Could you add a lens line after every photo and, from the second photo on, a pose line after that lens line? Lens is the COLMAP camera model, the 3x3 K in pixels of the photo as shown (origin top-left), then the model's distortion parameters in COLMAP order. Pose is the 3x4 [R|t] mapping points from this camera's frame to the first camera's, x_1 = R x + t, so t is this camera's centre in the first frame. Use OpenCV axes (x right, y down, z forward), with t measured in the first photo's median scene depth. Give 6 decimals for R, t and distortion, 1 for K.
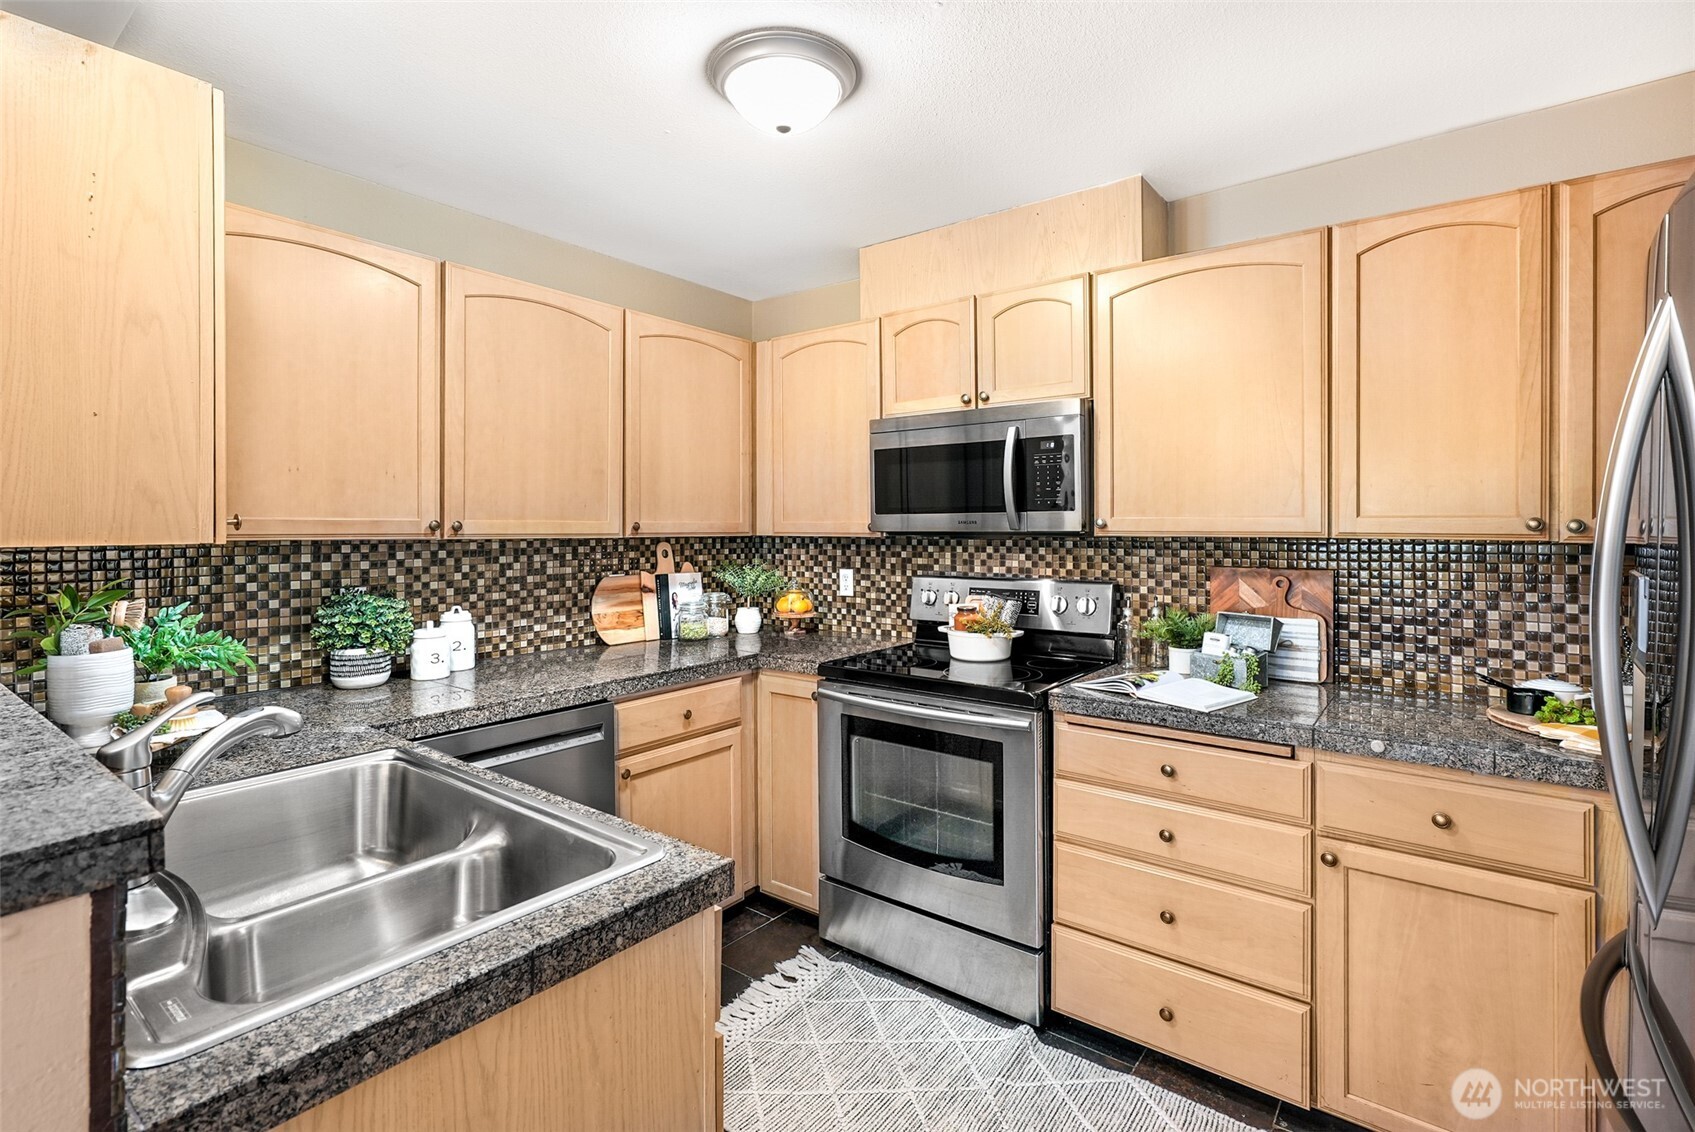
lens RADIAL K [[786.3, 0, 870.8], [0, 786.3, 525.2], [0, 0, 1]] dist [-0.009081, 0.003516]
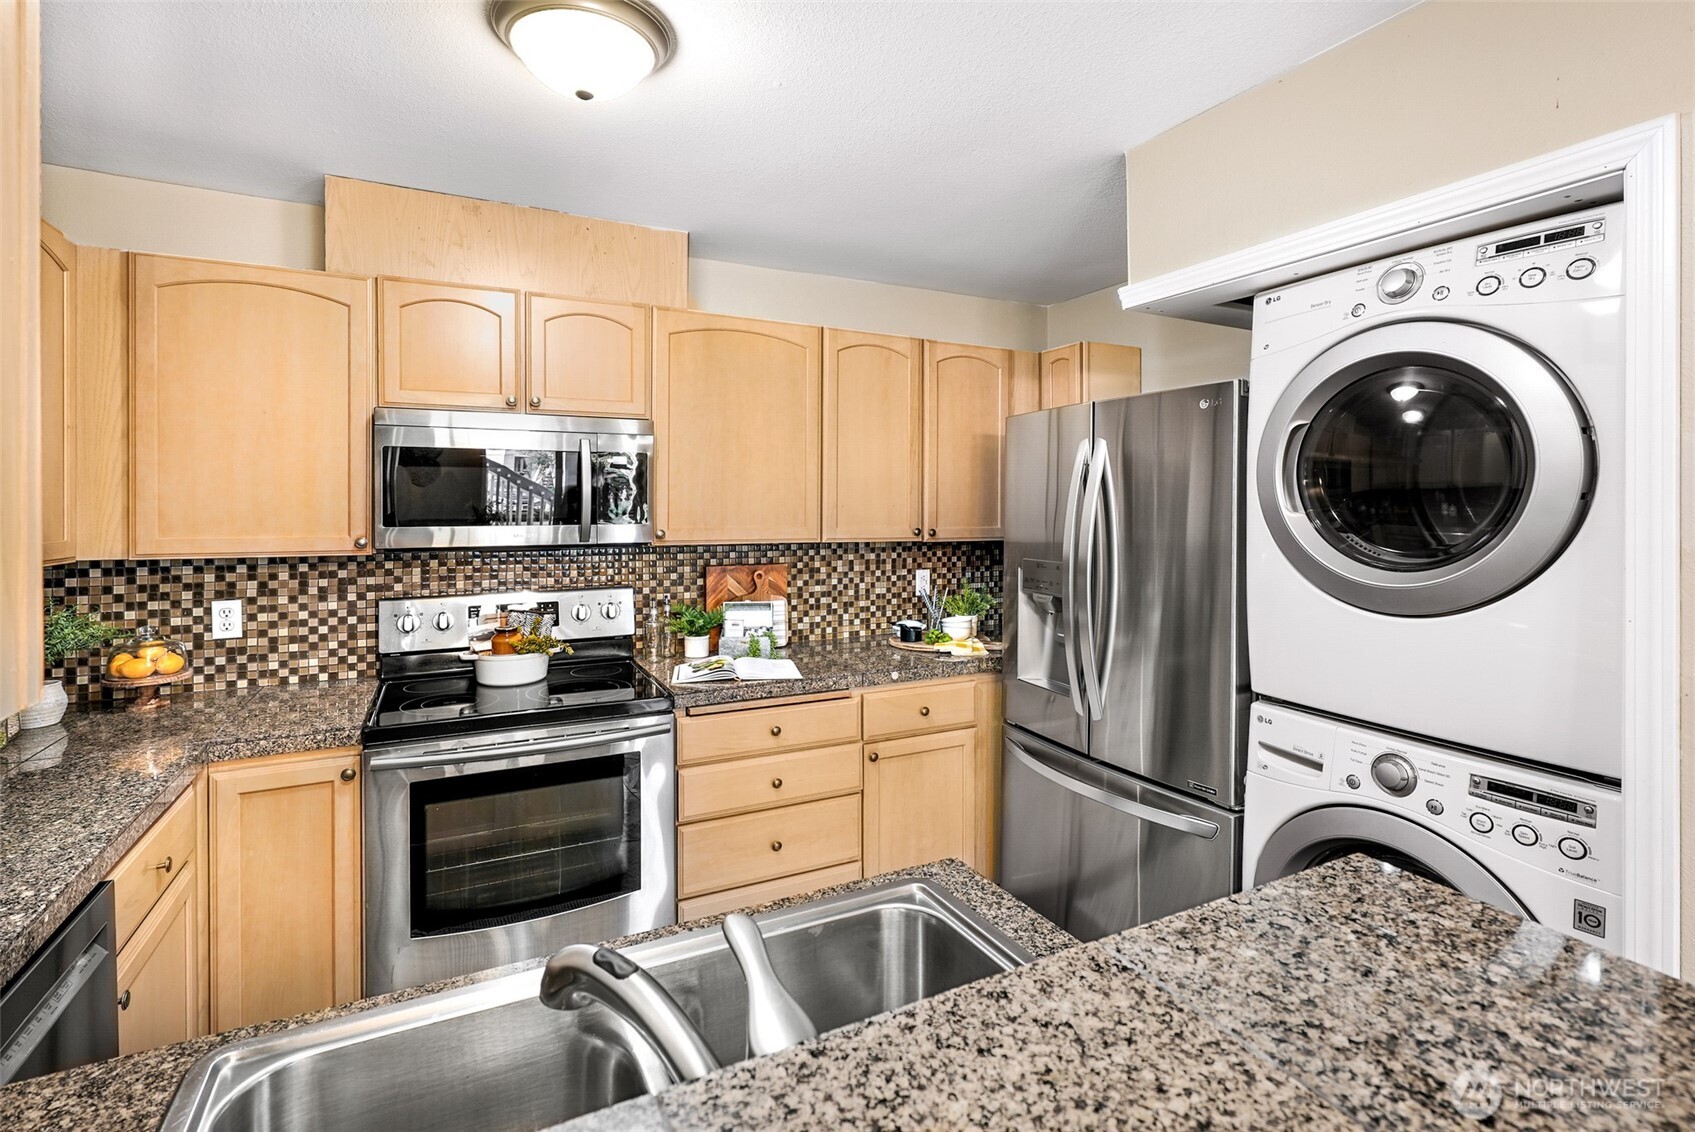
lens RADIAL K [[786.3, 0, 813.3], [0, 786.3, 507.9], [0, 0, 1]] dist [-0.009081, 0.003516]
pose [[0.460193, -0.002704, 0.887815, -0.442877], [-0.000902, 0.999993, 0.003514, -0.032659], [-0.887818, -0.002417, 0.460188, 0.221335]]
